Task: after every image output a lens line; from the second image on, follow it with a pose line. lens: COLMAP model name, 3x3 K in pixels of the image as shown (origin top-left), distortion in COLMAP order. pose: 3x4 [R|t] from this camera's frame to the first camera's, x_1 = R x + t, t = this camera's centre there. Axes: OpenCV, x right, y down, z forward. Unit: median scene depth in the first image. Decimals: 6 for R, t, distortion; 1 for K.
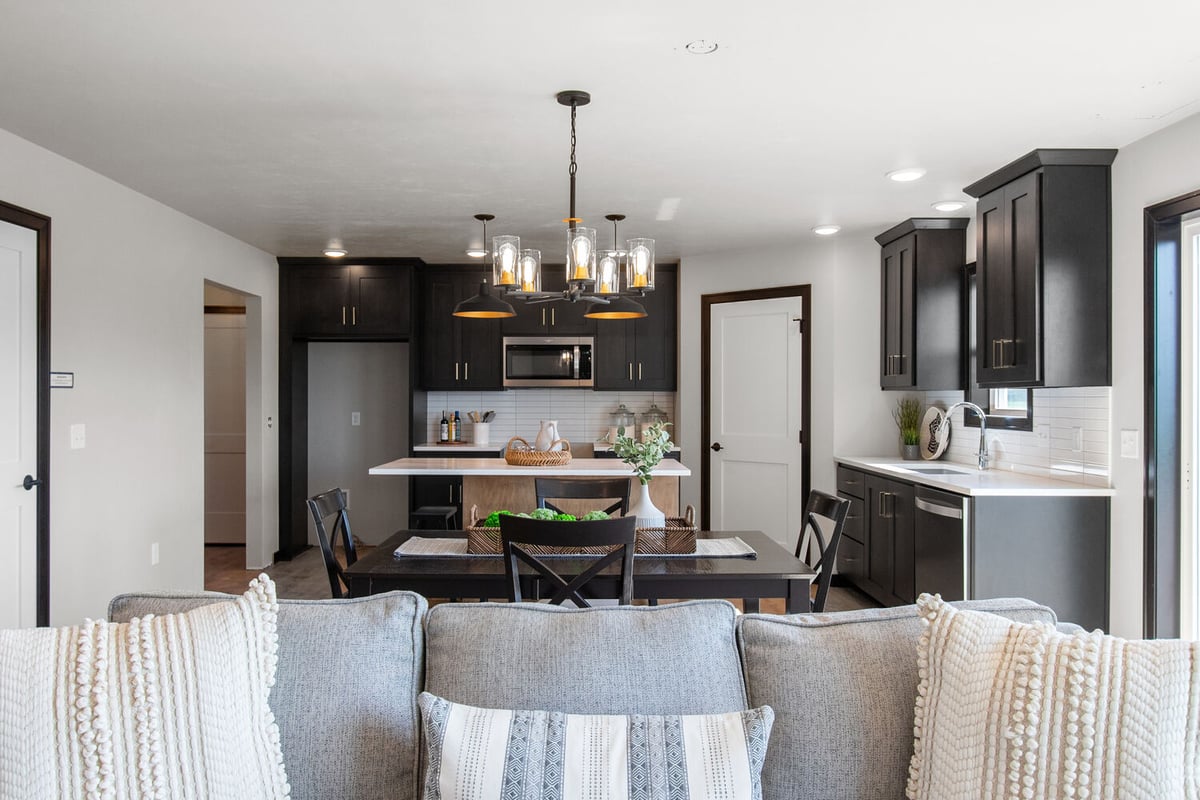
lens RADIAL K [[916.4, 0, 598.3], [0, 916.4, 404.1], [0, 0, 1]] dist [0.011520, -0.007262]
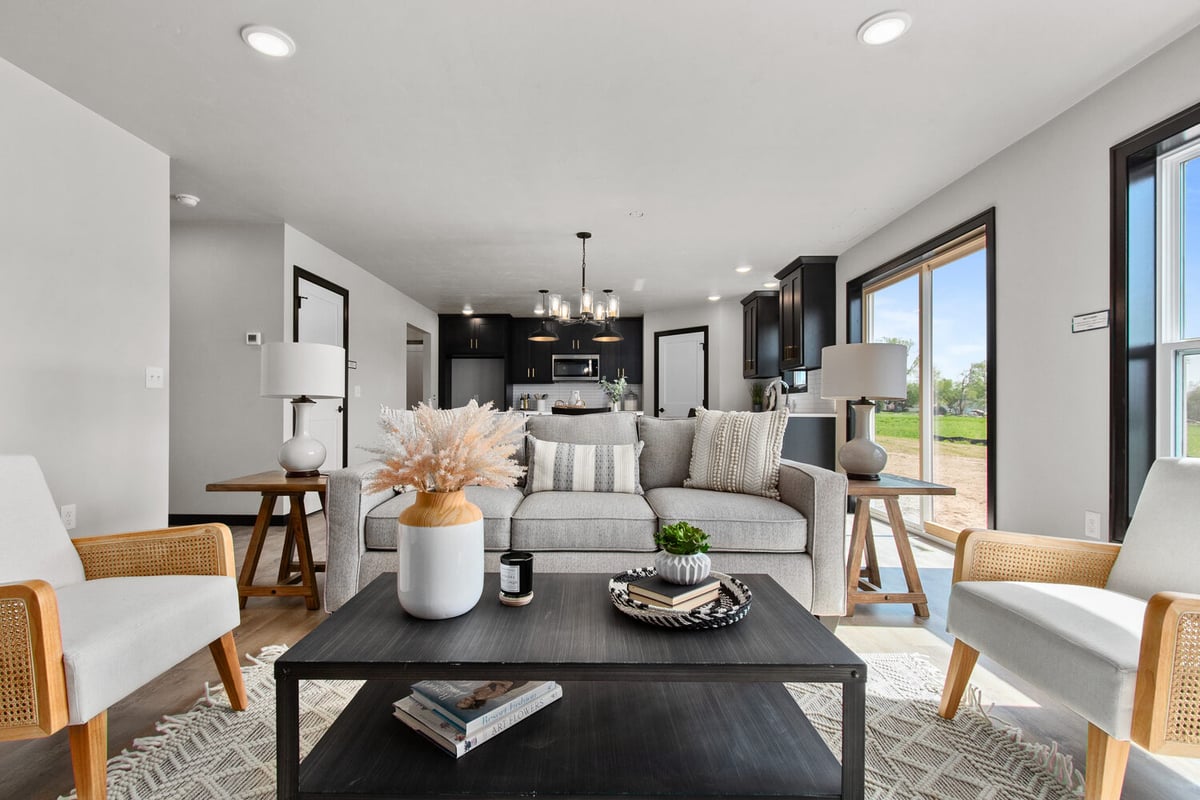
lens RADIAL K [[553.9, 0, 593.2], [0, 553.9, 405.0], [0, 0, 1]] dist [-0.000402, -0.001514]
pose [[0.999604, 0.000060, -0.028138, 0.018498], [-0.000453, 0.999902, -0.013983, 0.059126], [0.028134, 0.013990, 0.999506, -0.202004]]
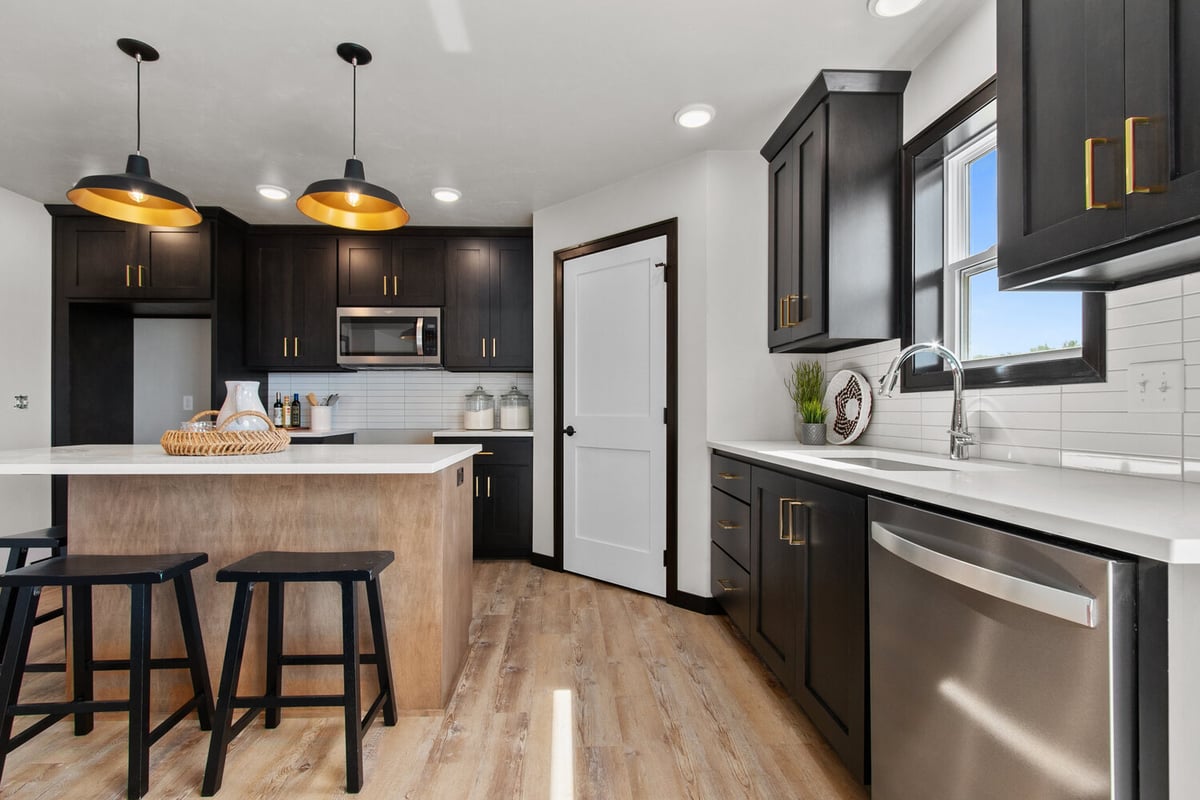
lens RADIAL K [[553.9, 0, 594.2], [0, 553.9, 411.2], [0, 0, 1]] dist [-0.000402, -0.001514]
pose [[0.999425, -0.001499, 0.033865, 0.151738], [0.001710, 0.999979, -0.006202, 0.036043], [-0.033855, 0.006256, 0.999407, 0.559995]]
